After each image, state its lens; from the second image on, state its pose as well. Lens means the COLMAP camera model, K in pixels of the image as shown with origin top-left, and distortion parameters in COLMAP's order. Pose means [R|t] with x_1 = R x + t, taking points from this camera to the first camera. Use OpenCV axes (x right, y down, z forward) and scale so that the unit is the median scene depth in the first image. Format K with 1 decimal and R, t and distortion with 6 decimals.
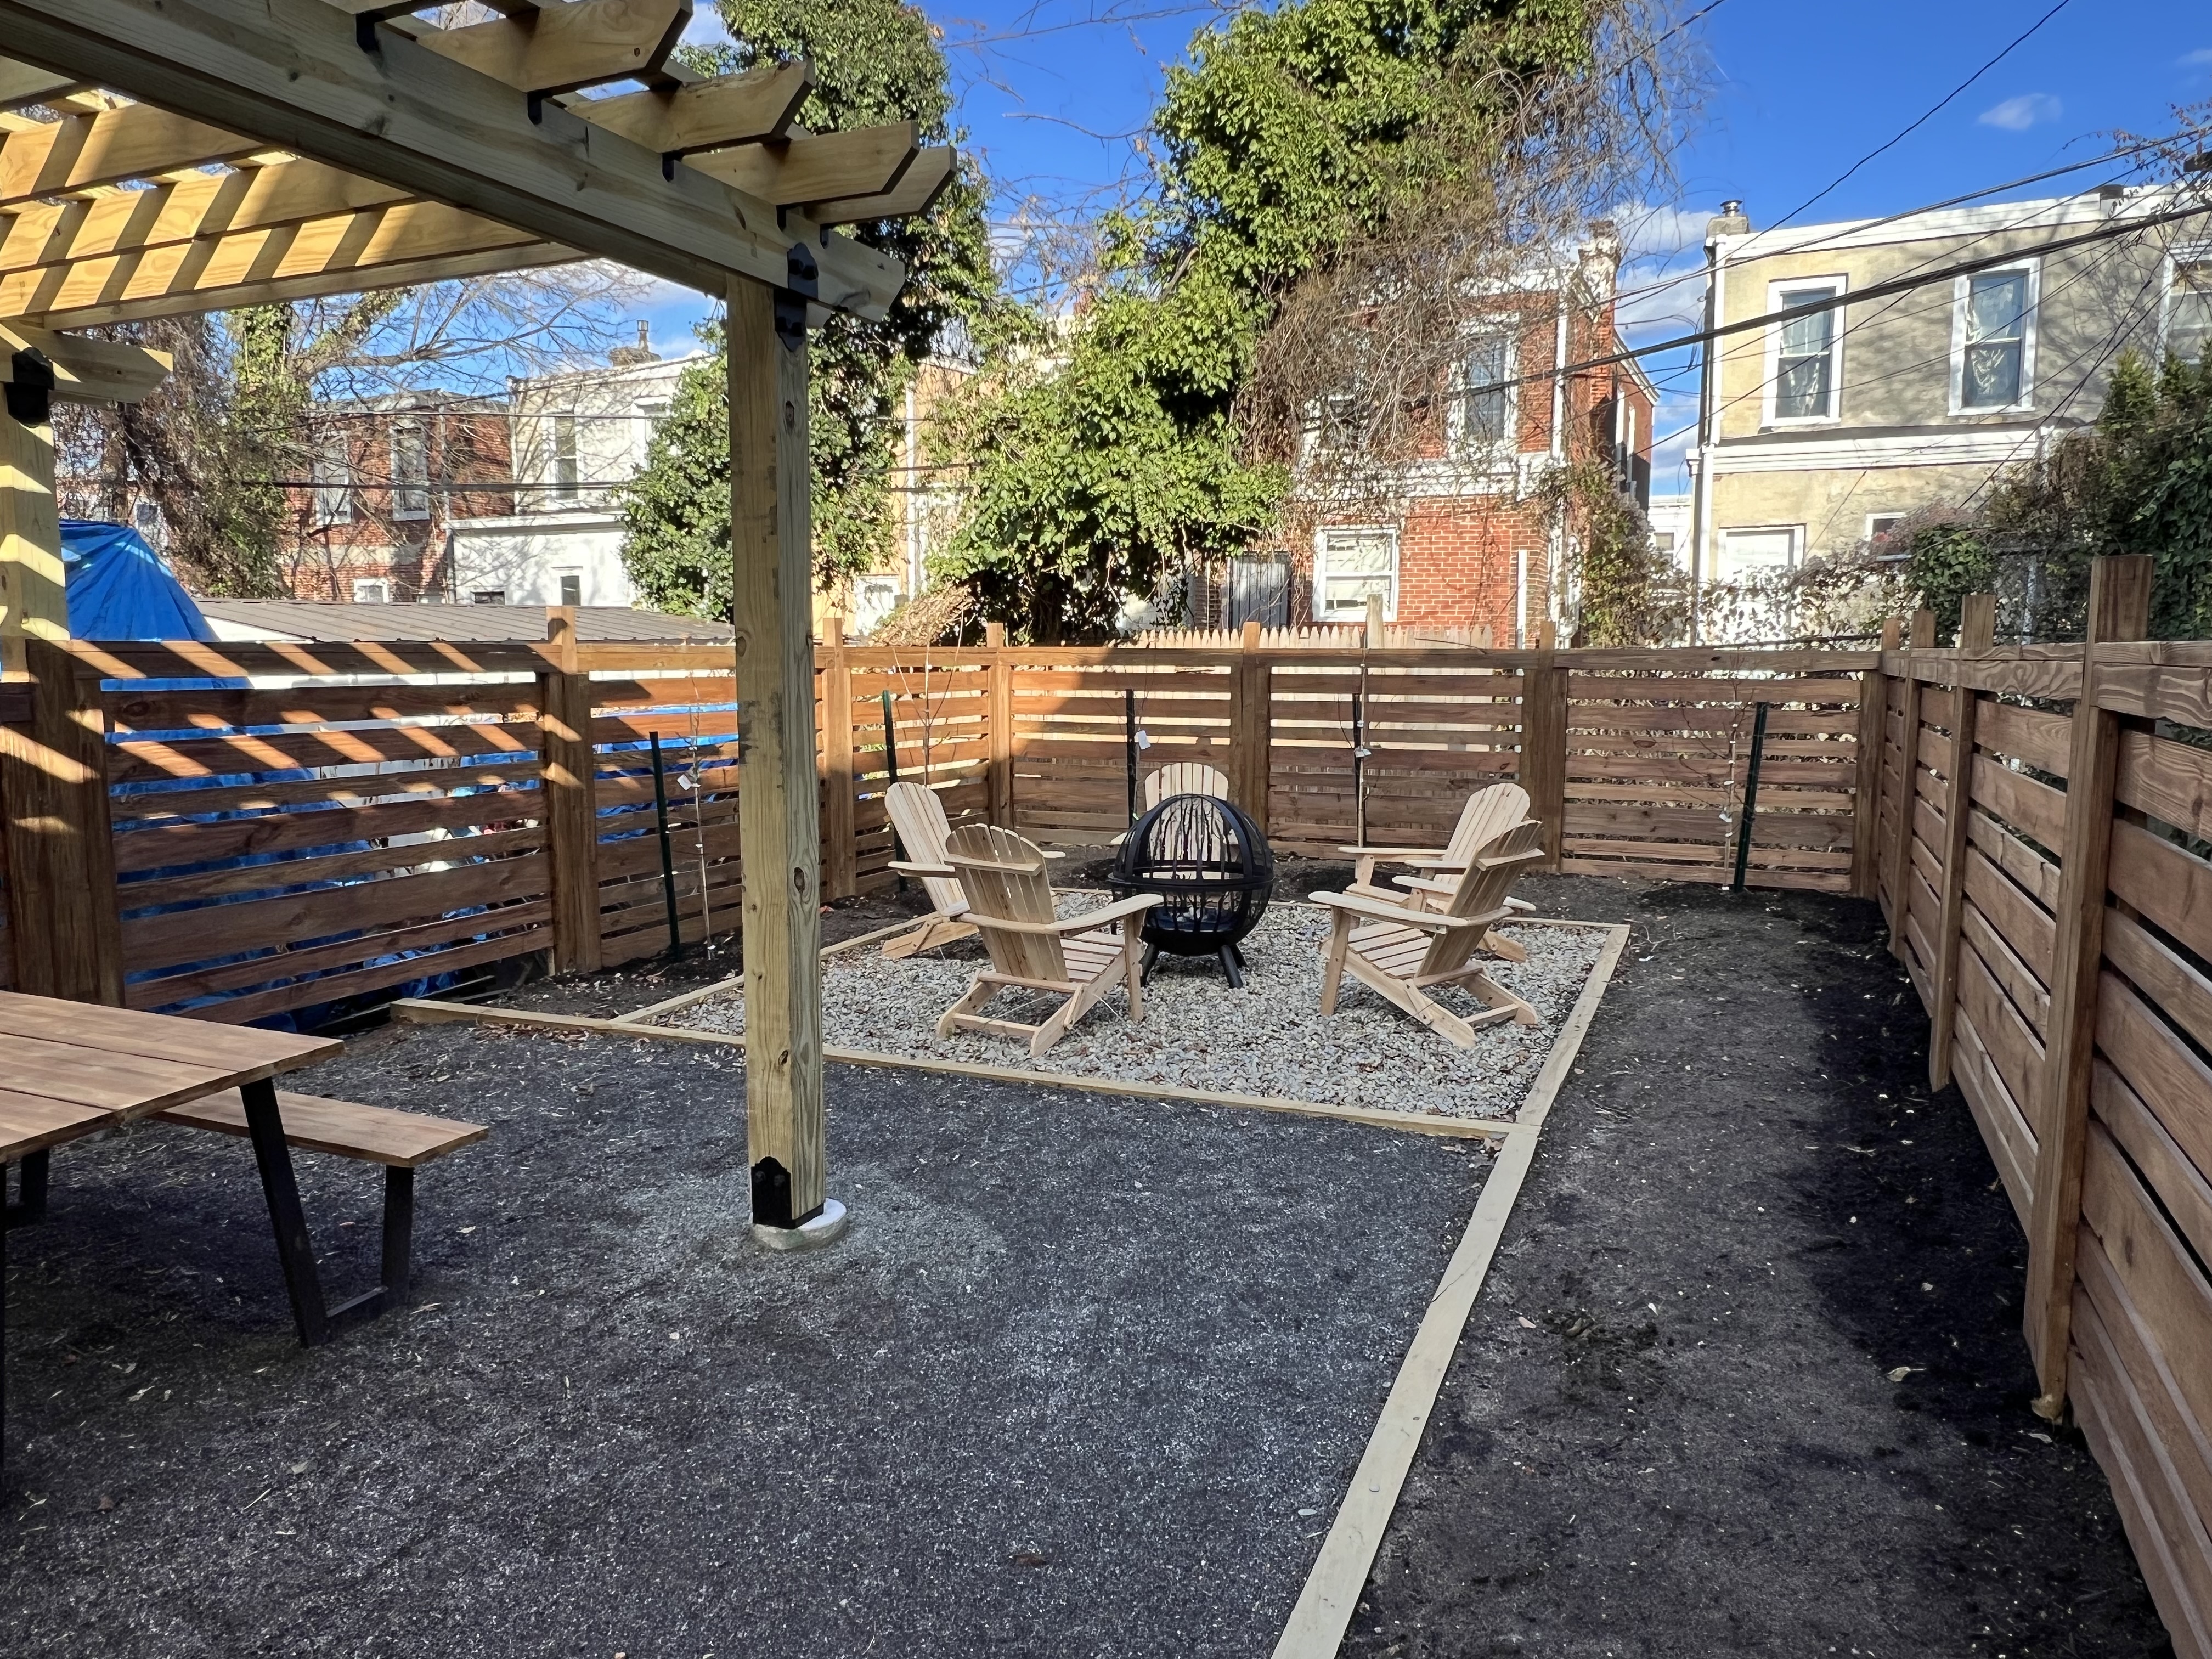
lens RADIAL K [[1497.3, 0, 1106.0], [0, 1497.3, 829.5], [0, 0, 1]] dist [0.006164, -0.000865]
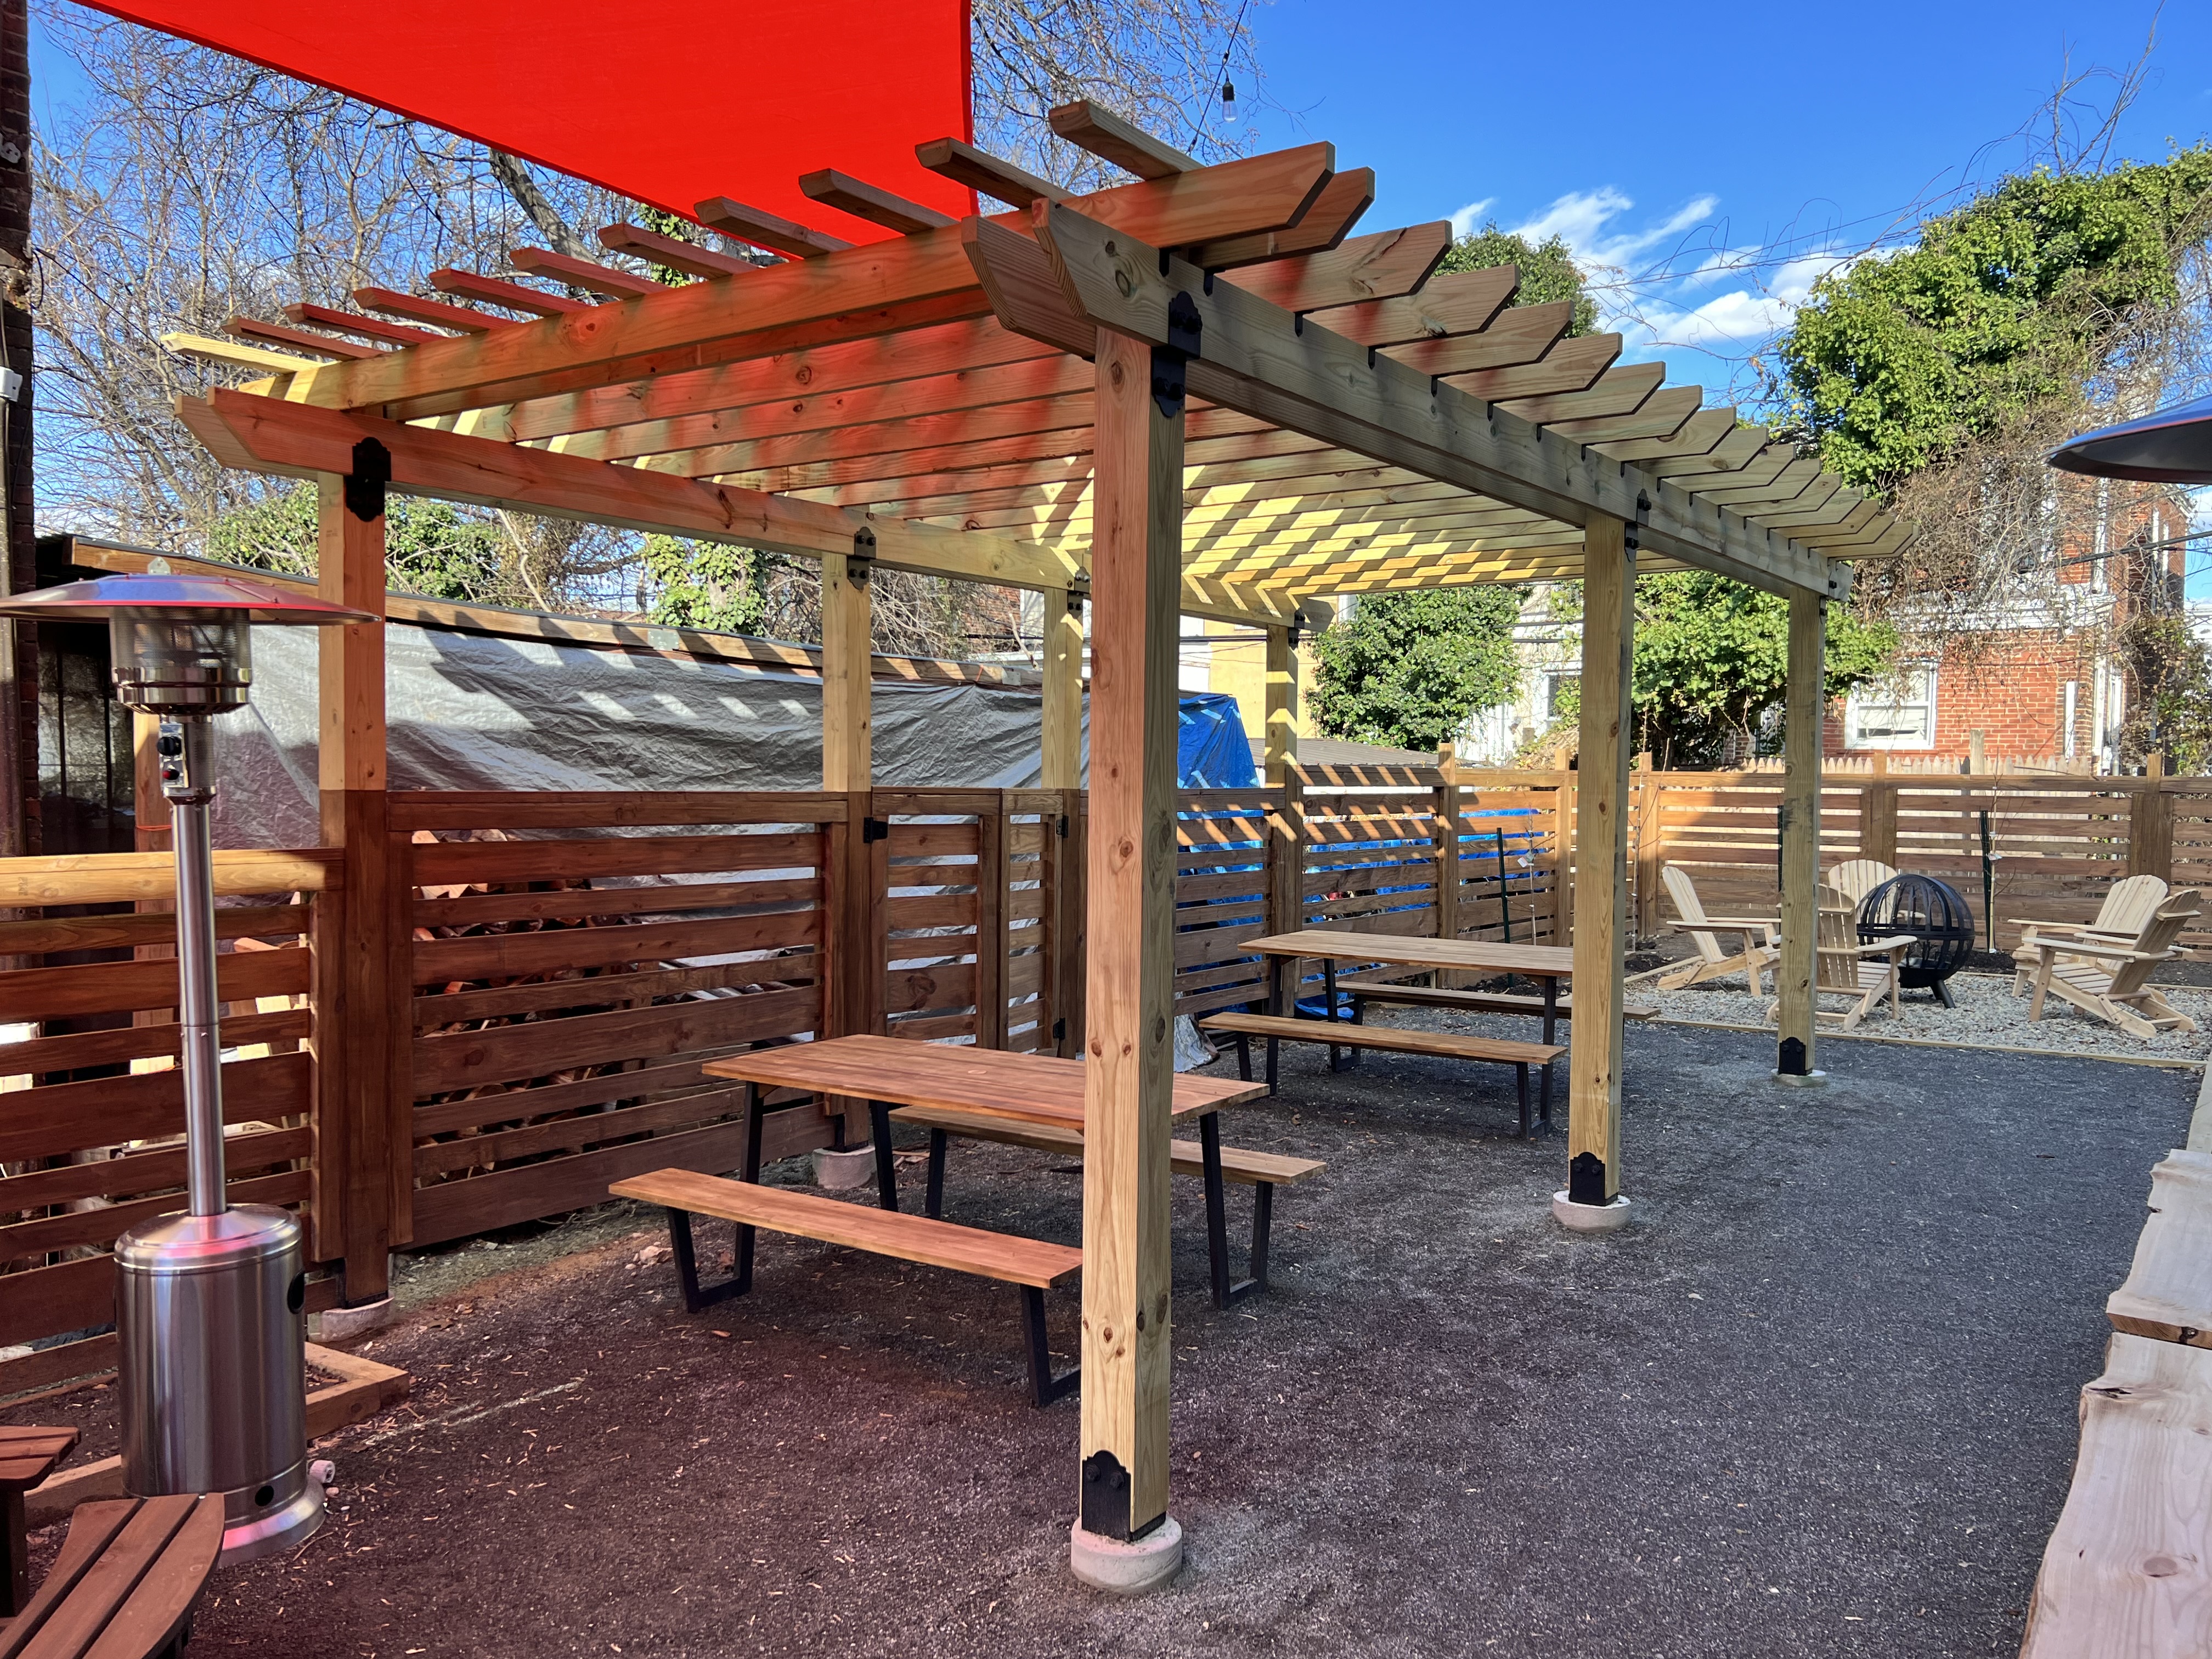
lens RADIAL K [[1725.1, 0, 1123.6], [0, 1725.1, 833.6], [0, 0, 1]] dist [0.084799, -0.081097]
pose [[0.983407, 0.013971, -0.180872, -0.245737], [-0.029370, 0.996138, -0.082741, 0.063330], [0.179018, 0.086680, 0.980020, -0.500940]]
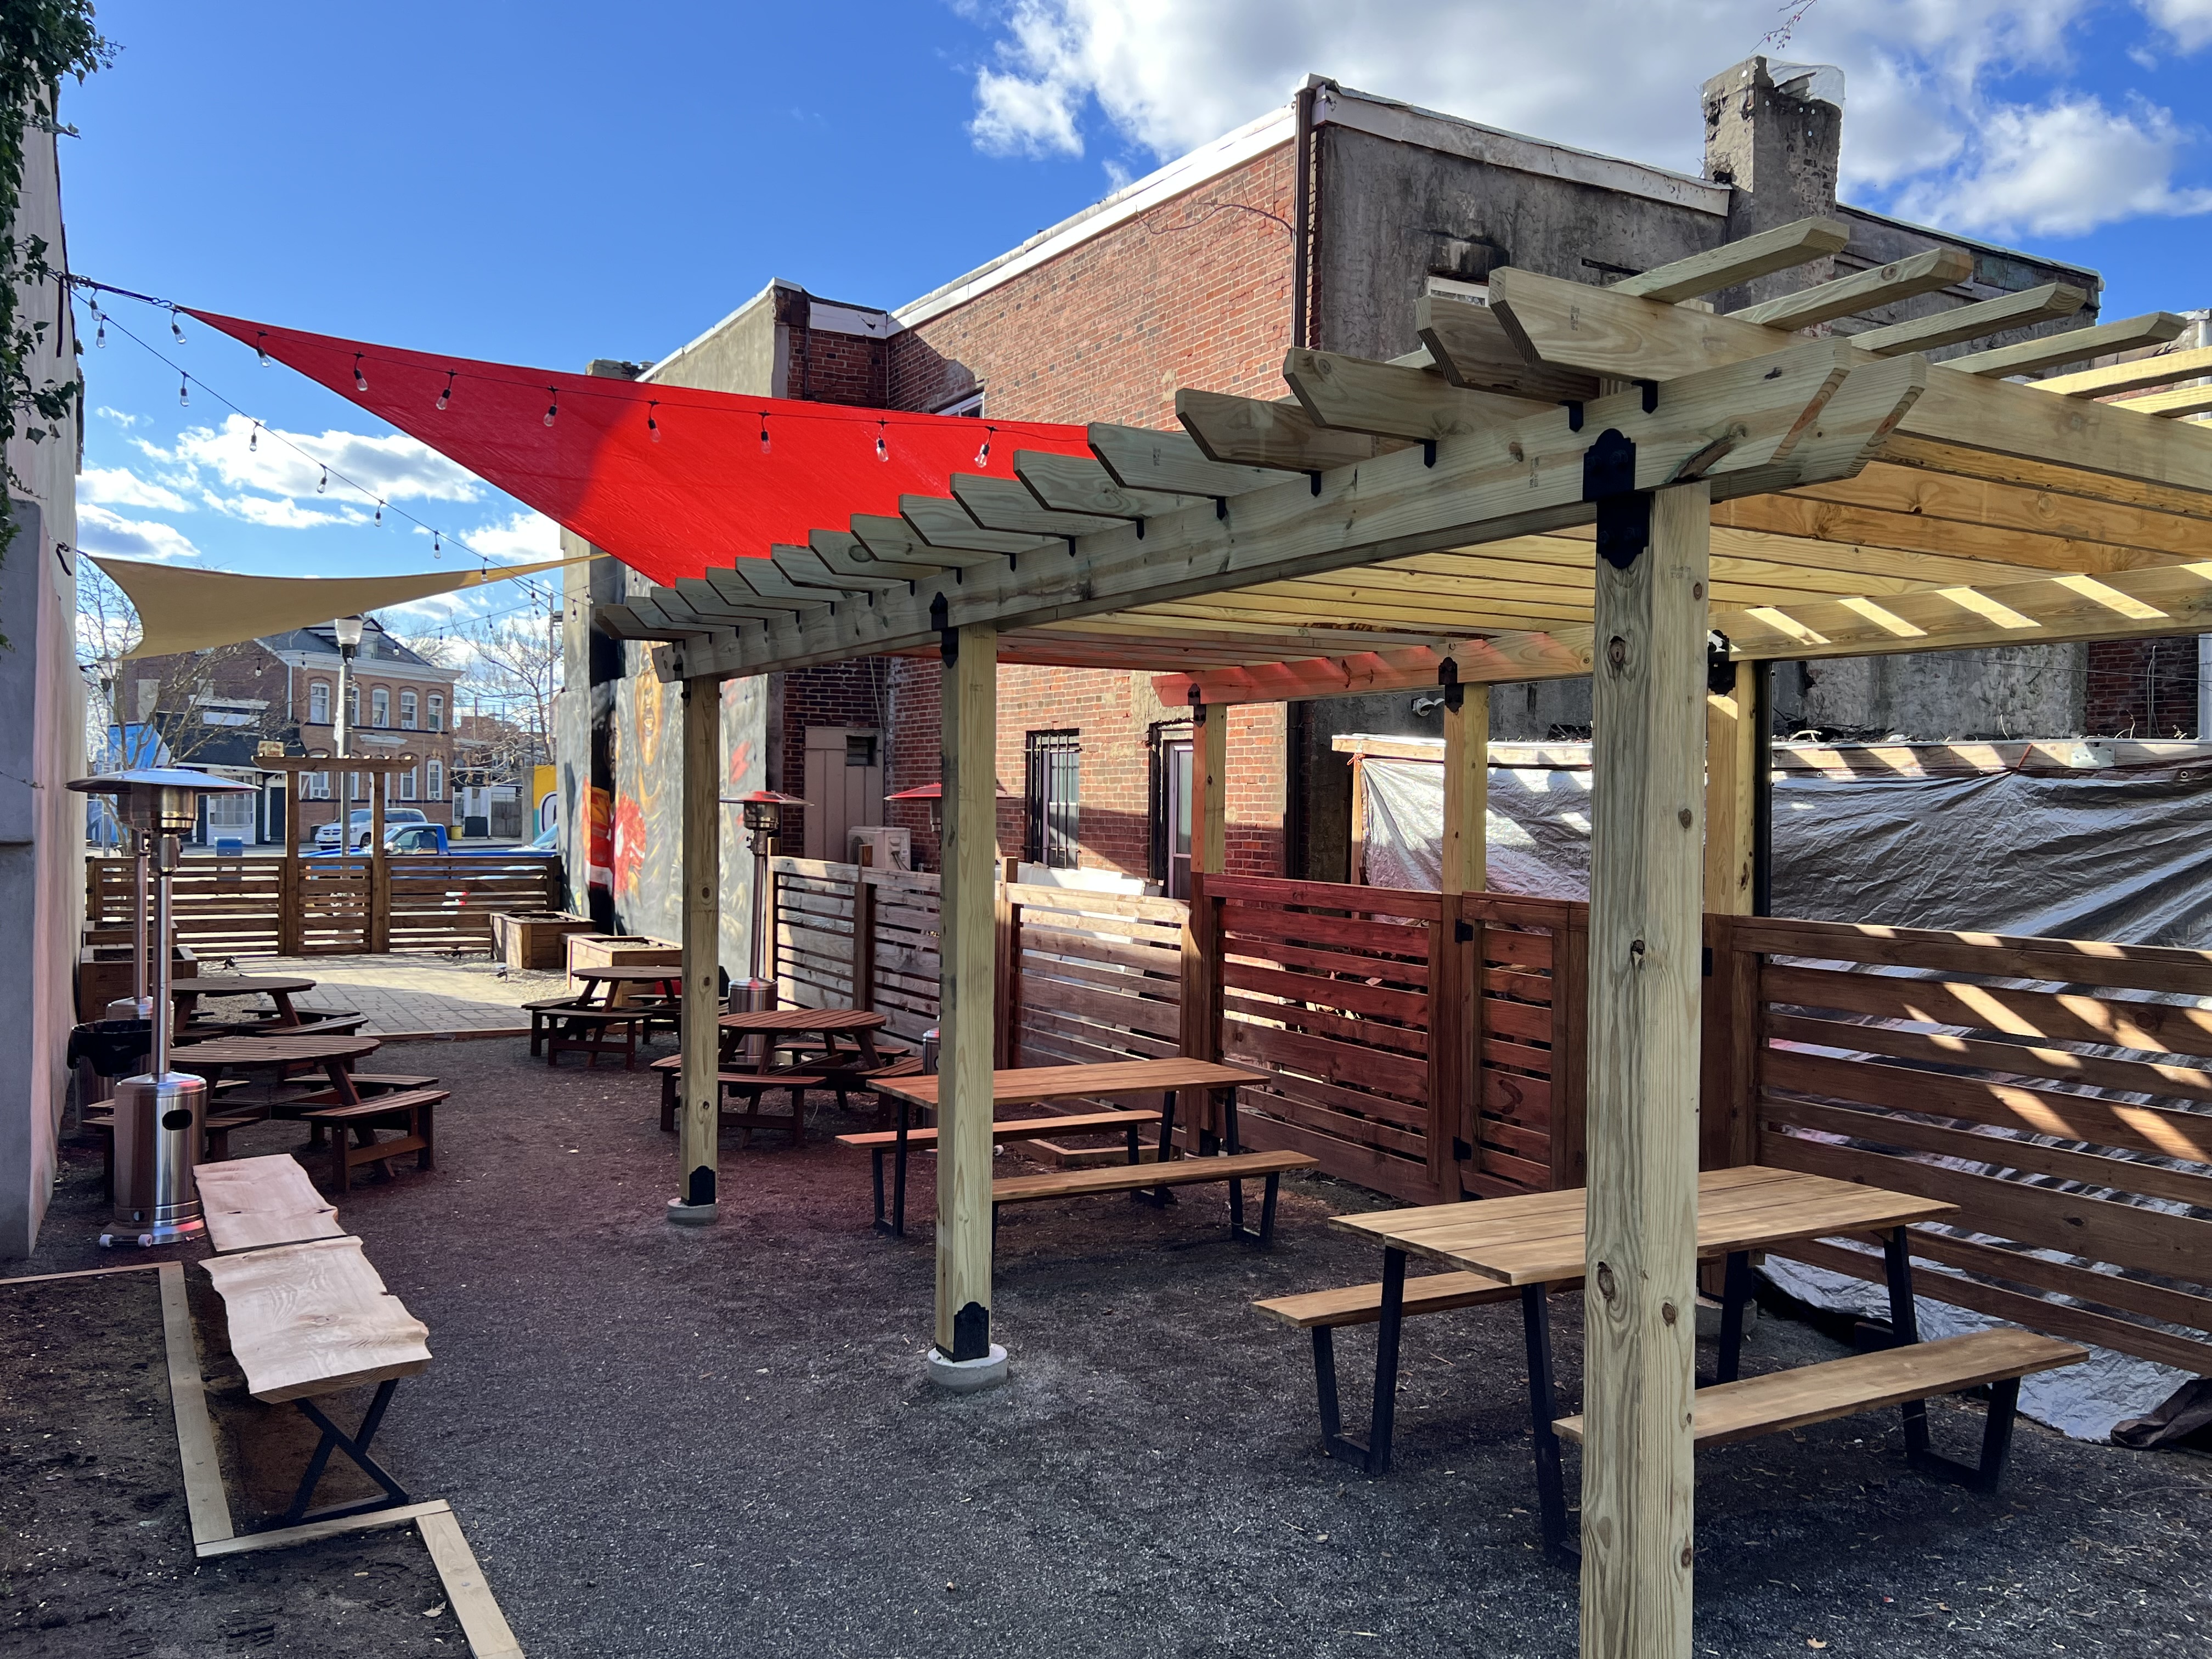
lens RADIAL K [[1735.9, 0, 1120.1], [0, 1735.9, 824.6], [0, 0, 1]] dist [0.059599, -0.065139]
pose [[-0.589274, 0.001220, -0.807932, 0.225882], [-0.110024, 0.990562, 0.081743, -0.082349], [0.800406, 0.137061, -0.583579, 0.466099]]
